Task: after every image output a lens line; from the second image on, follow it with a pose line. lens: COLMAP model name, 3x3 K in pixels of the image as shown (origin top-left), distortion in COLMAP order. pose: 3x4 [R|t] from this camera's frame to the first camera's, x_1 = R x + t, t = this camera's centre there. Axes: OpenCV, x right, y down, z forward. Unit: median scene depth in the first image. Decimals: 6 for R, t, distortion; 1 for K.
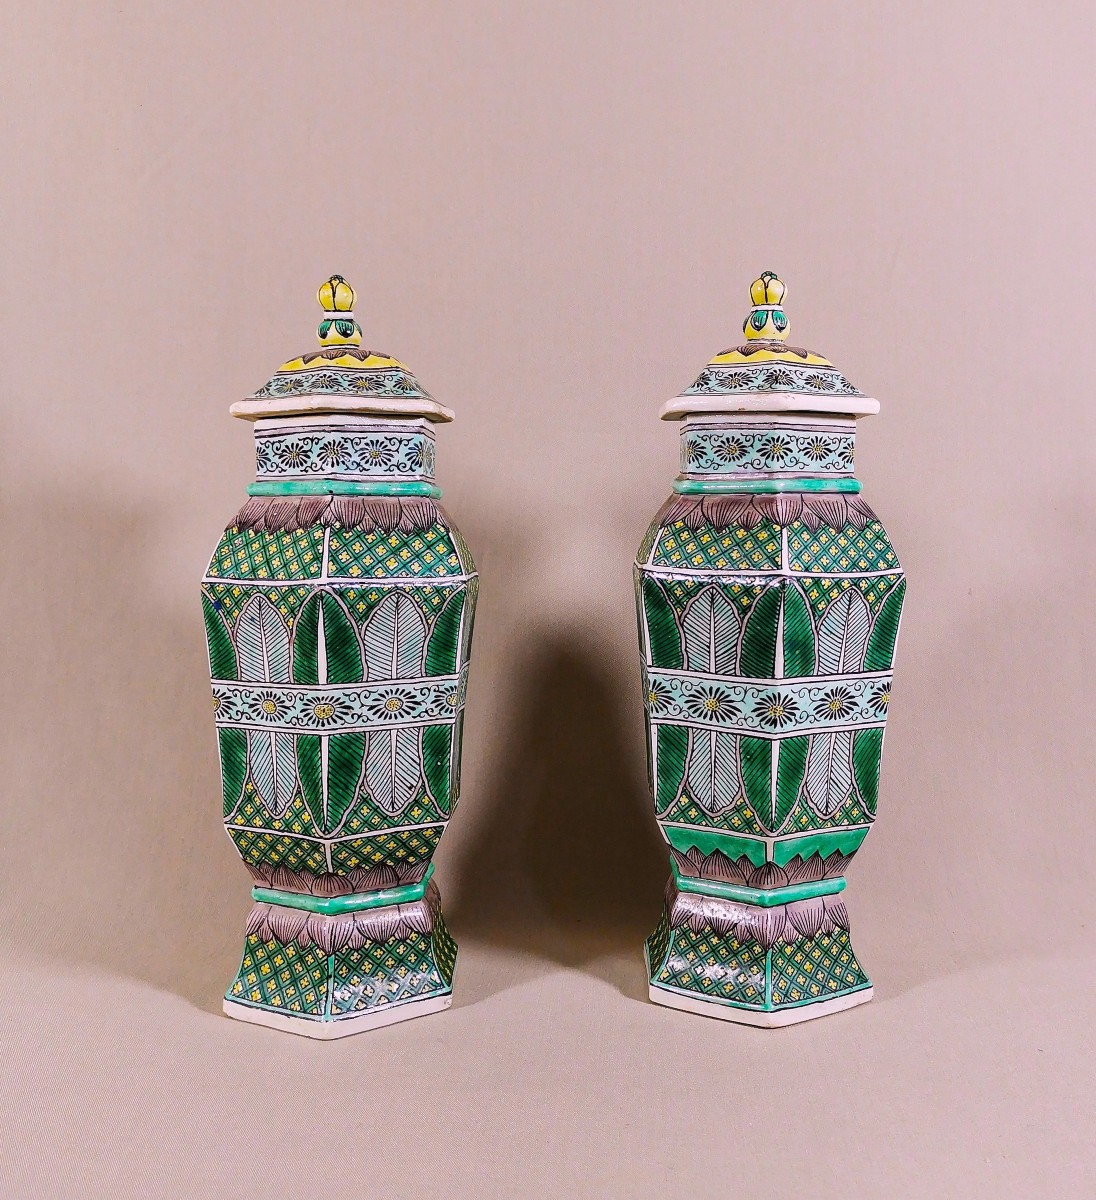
lens RADIAL K [[1260.9, 0, 605.9], [0, 1260.9, 600.0], [0, 0, 1]] dist [0.022609, 0.000000]
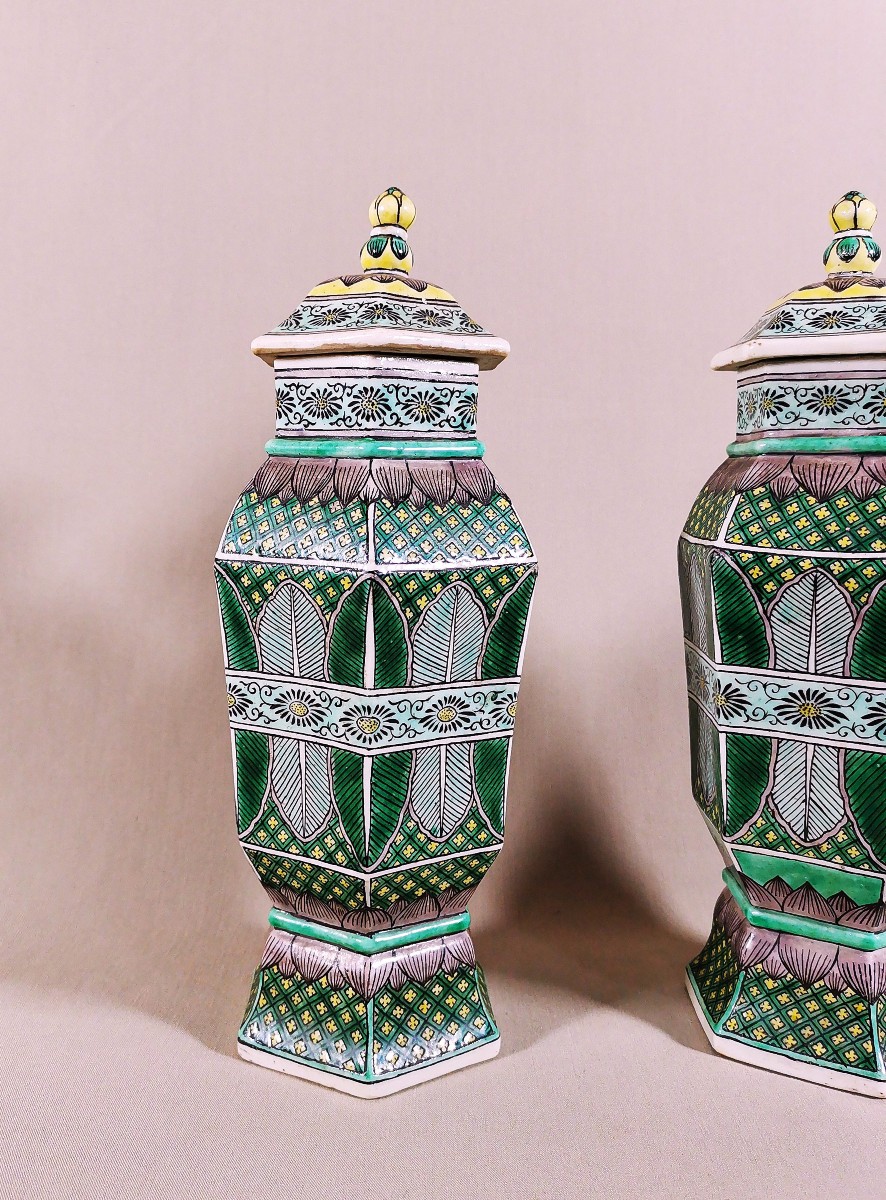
lens RADIAL K [[1101.9, 0, 346.5], [0, 1101.9, 566.2], [0, 0, 1]] dist [0.029586, -0.069249]
pose [[0.414861, 0.078760, -0.906470, 0.701920], [-0.074398, 0.995847, 0.052477, -0.026255], [0.906838, 0.045669, 0.418998, 0.415438]]
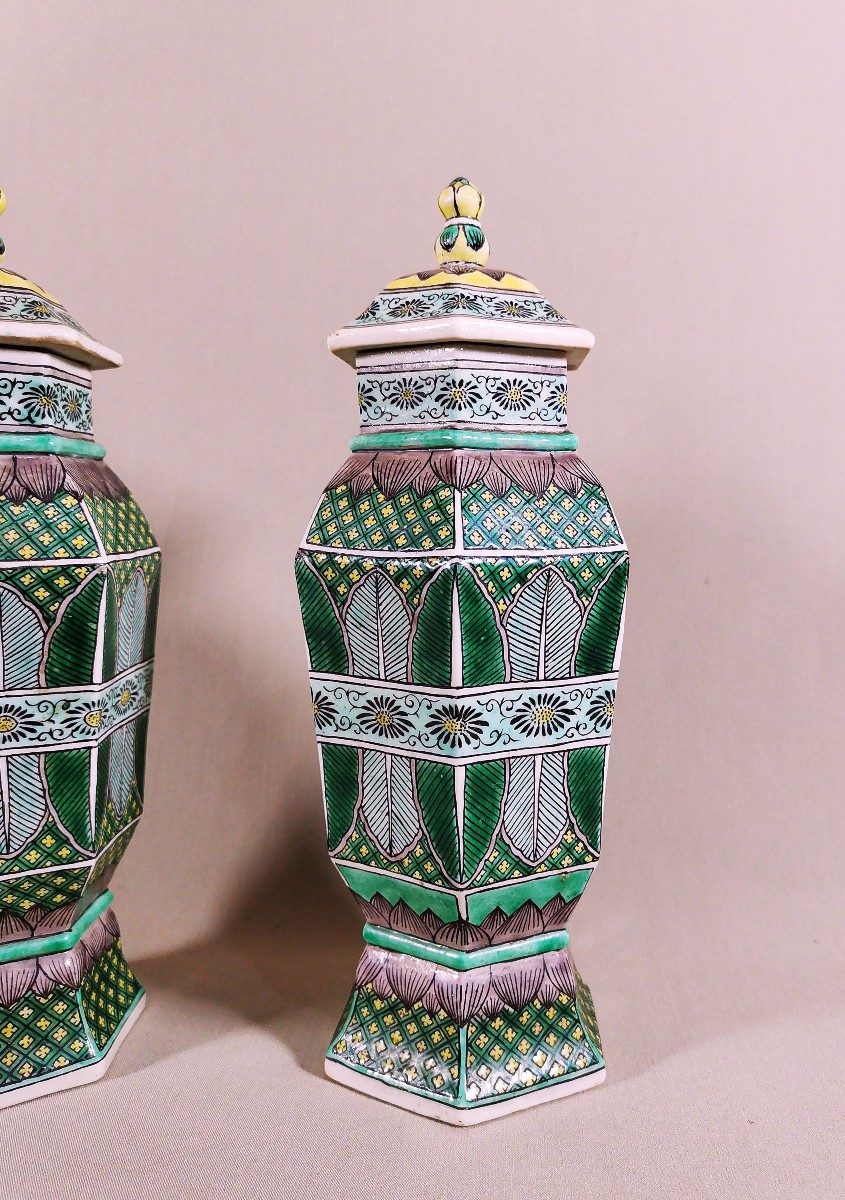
lens RADIAL K [[1038.7, 0, 438.9], [0, 1038.7, 600.1], [0, 0, 1]] dist [0.025156, -0.070264]
pose [[0.431778, 0.082556, -0.898194, 0.770491], [-0.075897, 0.995596, 0.055024, -0.028779], [0.898781, 0.044412, 0.436142, 0.740727]]
